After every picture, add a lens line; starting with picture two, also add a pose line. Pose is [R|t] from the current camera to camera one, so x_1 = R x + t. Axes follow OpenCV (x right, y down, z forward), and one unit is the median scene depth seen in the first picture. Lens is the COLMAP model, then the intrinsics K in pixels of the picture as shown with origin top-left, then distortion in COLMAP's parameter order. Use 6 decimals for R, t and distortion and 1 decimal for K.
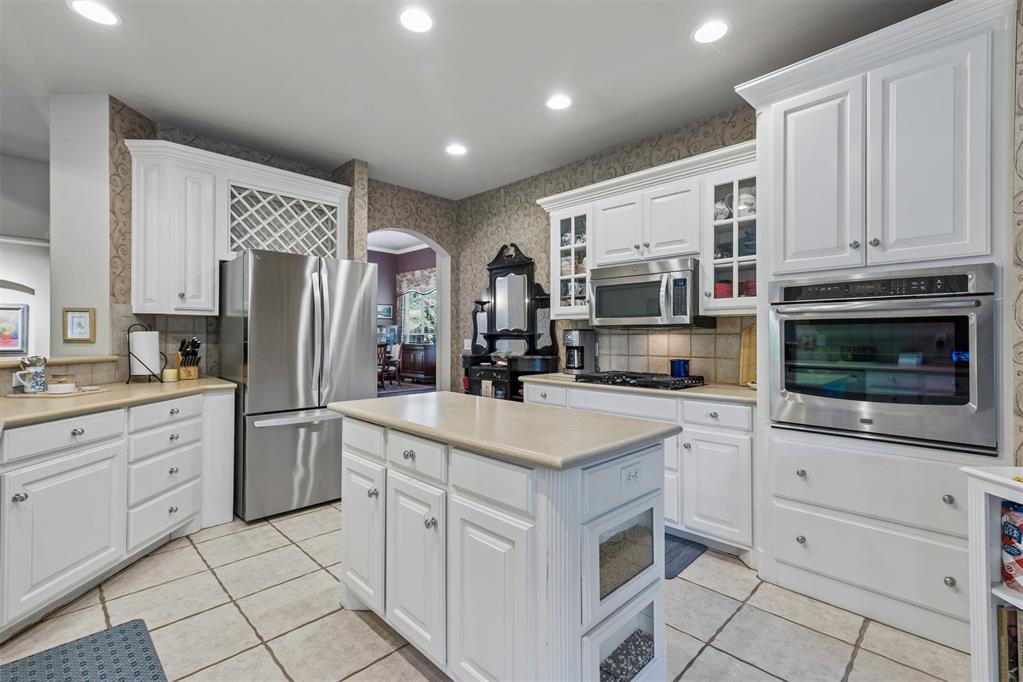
lens RADIAL K [[462.7, 0, 509.9], [0, 462.7, 335.6], [0, 0, 1]] dist [0.001597, 0.000226]
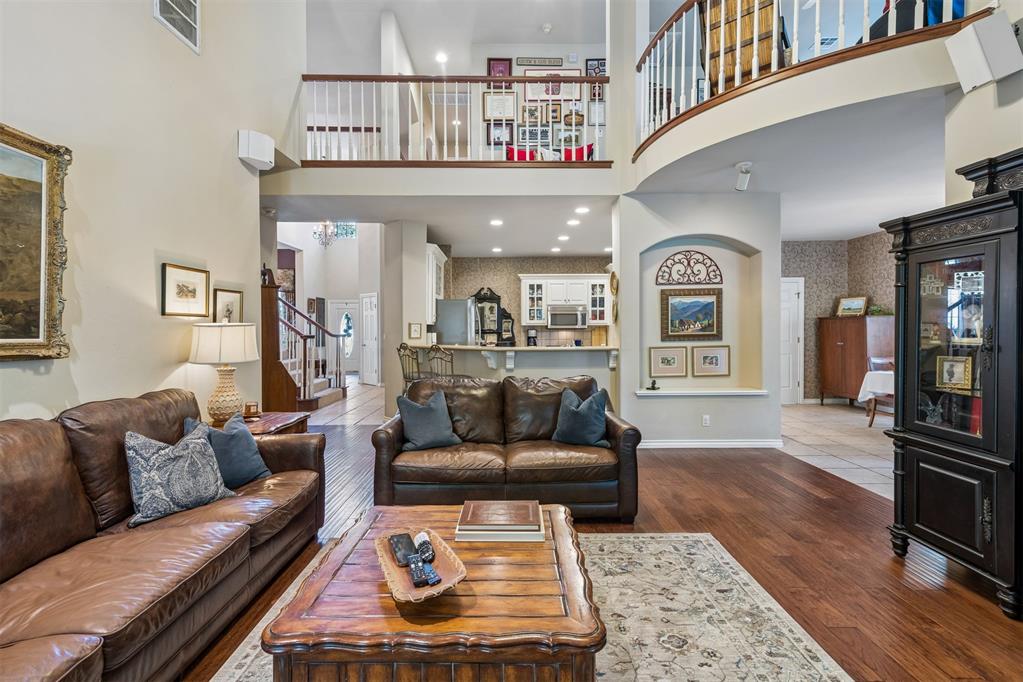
lens RADIAL K [[462.7, 0, 512.9], [0, 462.7, 336.3], [0, 0, 1]] dist [0.001597, 0.000226]
pose [[0.699765, -0.013297, 0.714249, -1.719794], [0.003874, 0.999883, 0.014819, -0.015089], [-0.714363, -0.007603, 0.699734, -0.646444]]
